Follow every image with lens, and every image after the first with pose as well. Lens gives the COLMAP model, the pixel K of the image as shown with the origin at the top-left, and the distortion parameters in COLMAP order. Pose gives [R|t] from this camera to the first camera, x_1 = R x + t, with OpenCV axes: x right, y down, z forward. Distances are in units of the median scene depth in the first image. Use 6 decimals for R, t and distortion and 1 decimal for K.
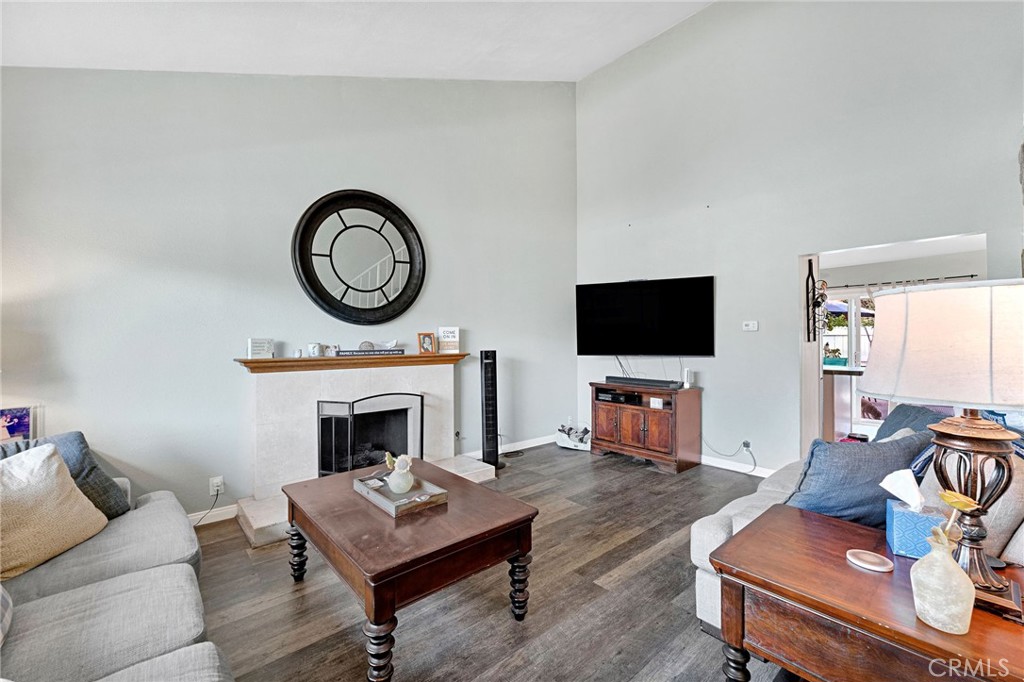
lens RADIAL K [[419.9, 0, 506.2], [0, 419.9, 339.1], [0, 0, 1]] dist [-0.000075, -0.000050]
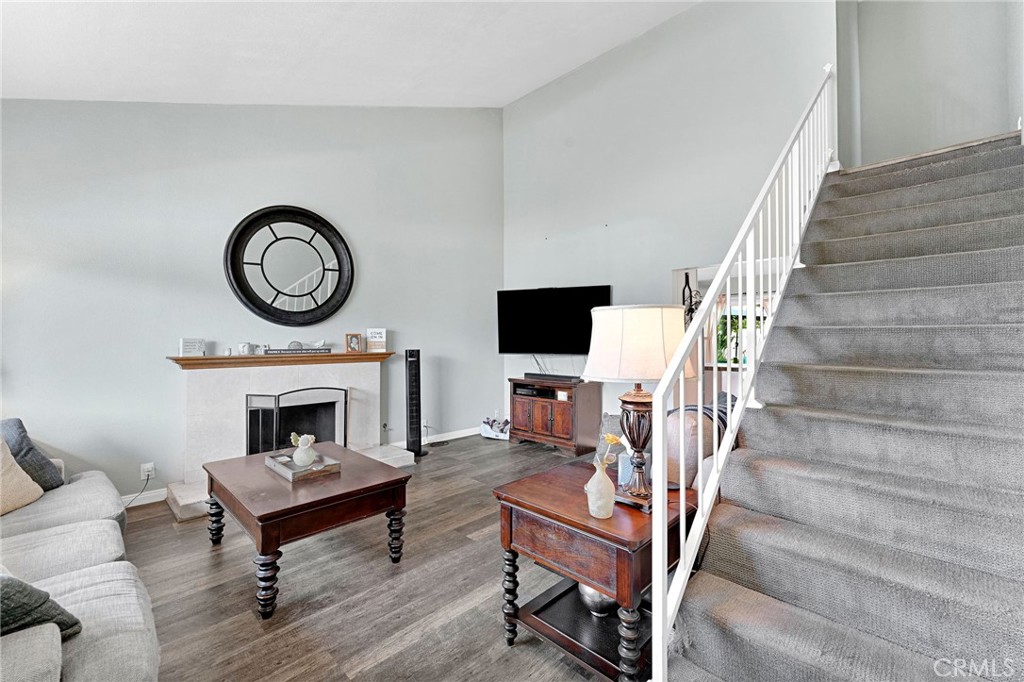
lens RADIAL K [[422.6, 0, 506.6], [0, 422.6, 332.0], [0, 0, 1]] dist [-0.000119, 0.000219]
pose [[0.996994, 0.003533, 0.077402, 0.137343], [-0.002189, 0.999846, -0.017433, -0.000852], [-0.077451, 0.017211, 0.996848, -0.157585]]
